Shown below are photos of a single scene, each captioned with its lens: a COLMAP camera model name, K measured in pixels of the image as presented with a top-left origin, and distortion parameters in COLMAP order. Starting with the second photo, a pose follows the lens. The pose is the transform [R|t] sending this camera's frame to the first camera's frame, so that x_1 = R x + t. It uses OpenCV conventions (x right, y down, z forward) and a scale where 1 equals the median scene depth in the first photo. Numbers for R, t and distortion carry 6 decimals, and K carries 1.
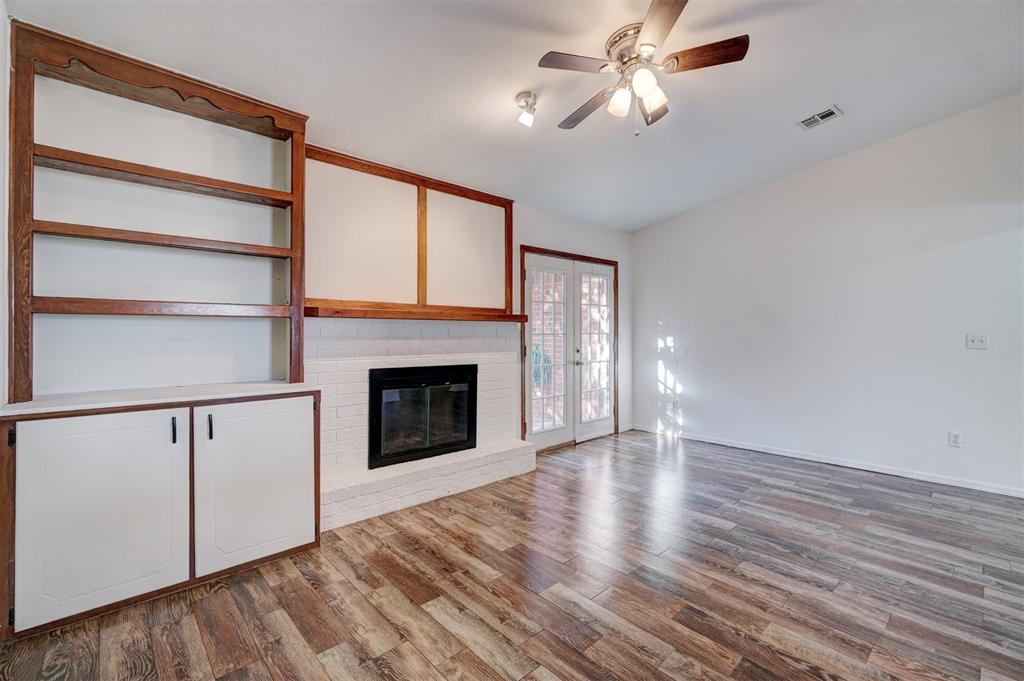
lens RADIAL K [[451.1, 0, 511.0], [0, 451.1, 329.4], [0, 0, 1]] dist [0.000259, 0.001183]
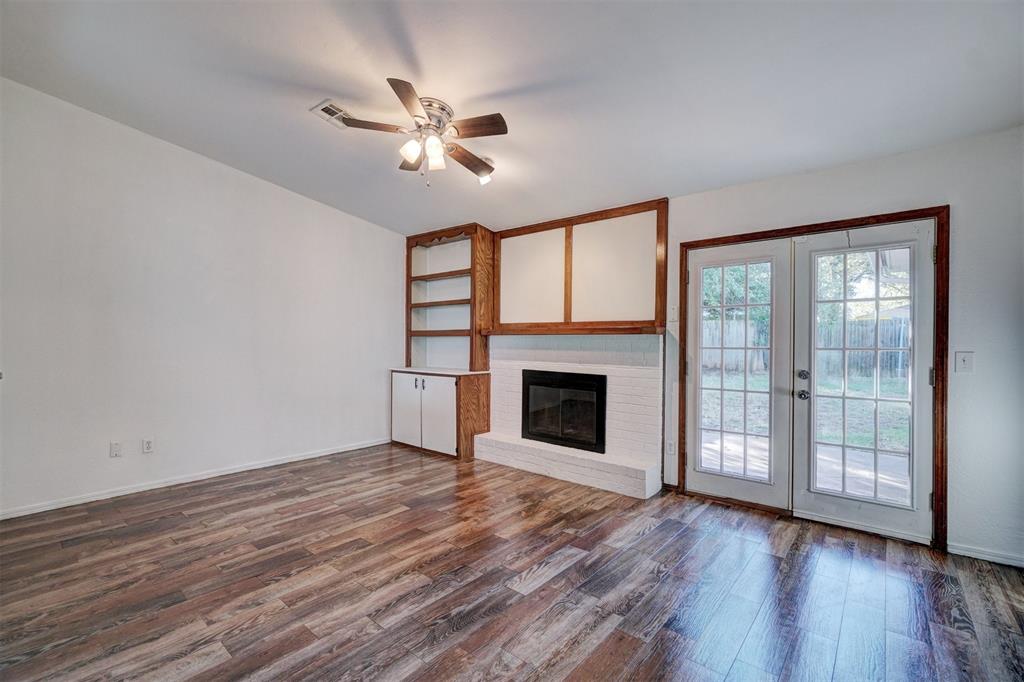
lens RADIAL K [[443.2, 0, 508.9], [0, 443.2, 341.9], [0, 0, 1]] dist [-0.003415, 0.004889]
pose [[0.121288, -0.001221, -0.992617, 1.123869], [0.000117, 0.999999, -0.001216, 0.000535], [0.992617, 0.000031, 0.121288, 0.791335]]
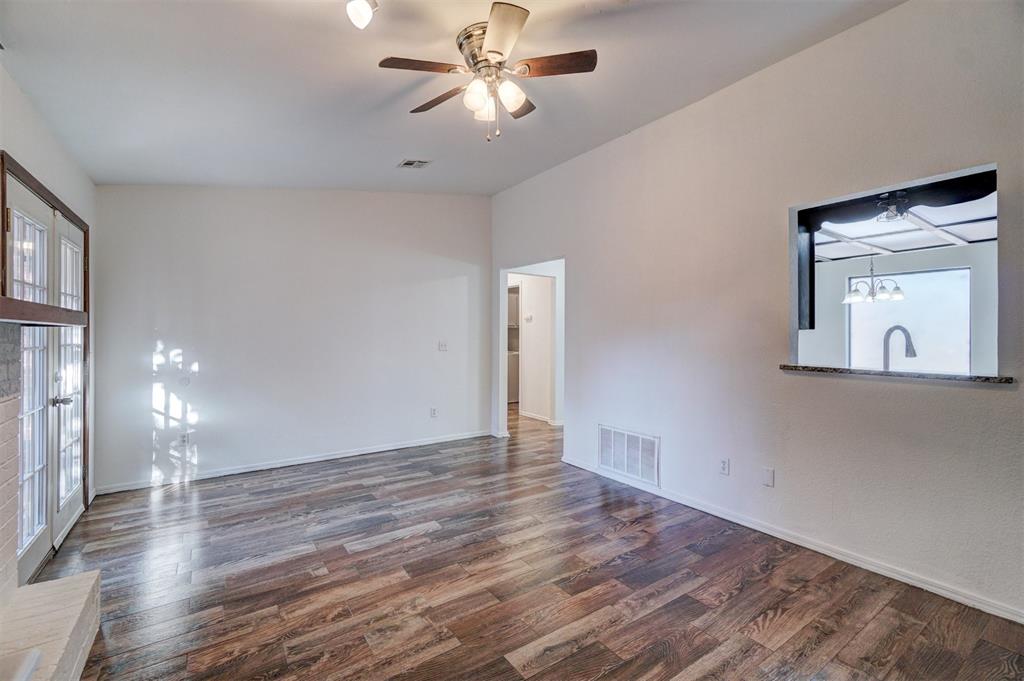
lens RADIAL K [[440.6, 0, 515.4], [0, 440.6, 331.6], [0, 0, 1]] dist [-0.010125, 0.005990]
pose [[0.124135, 0.009786, 0.992217, -0.474212], [-0.009156, 0.999920, -0.008717, -0.014251], [-0.992223, -0.008003, 0.124214, 0.610498]]
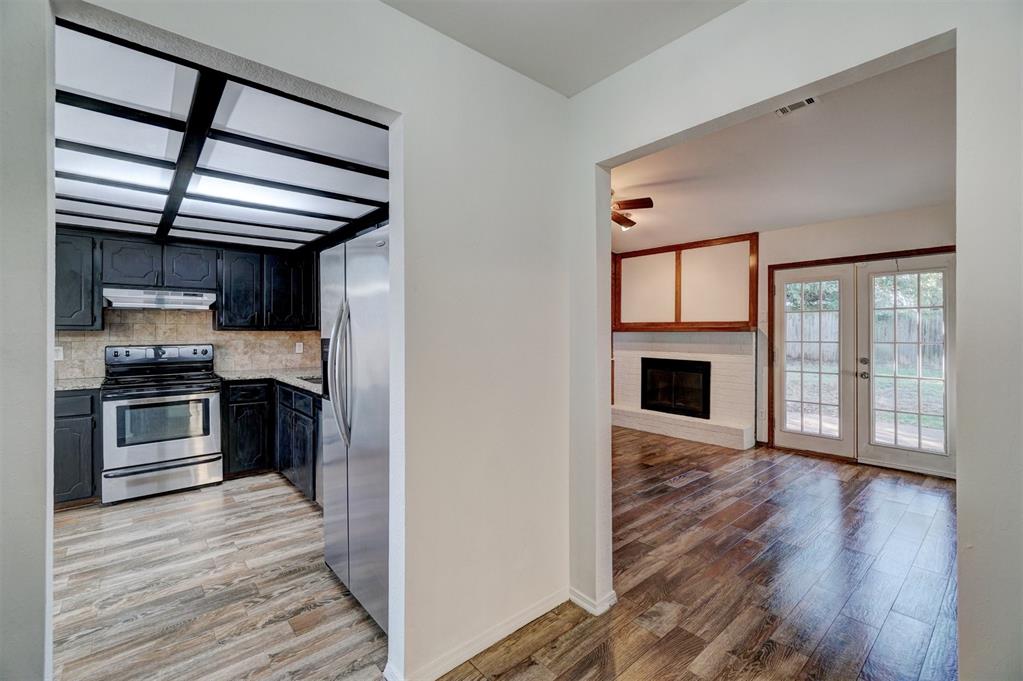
lens RADIAL K [[435.7, 0, 514.1], [0, 435.7, 330.7], [0, 0, 1]] dist [-0.000920, 0.000405]
pose [[-0.023742, -0.002969, -0.999714, 1.612028], [0.006916, 0.999971, -0.003134, -0.025644], [0.999694, -0.006988, -0.023721, 0.499584]]
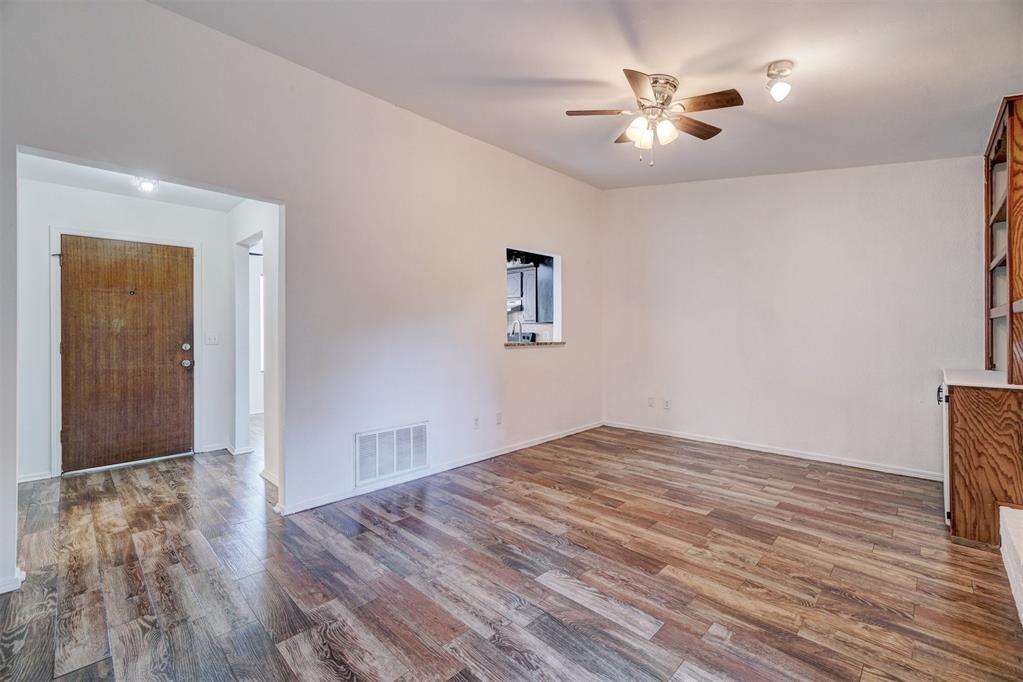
lens RADIAL K [[440.2, 0, 514.9], [0, 440.2, 332.1], [0, 0, 1]] dist [-0.010125, 0.005990]
pose [[-0.997946, 0.001402, -0.064041, 0.524745], [0.001660, 0.999991, -0.003982, 0.010663], [0.064035, -0.004080, -0.997939, 1.571794]]
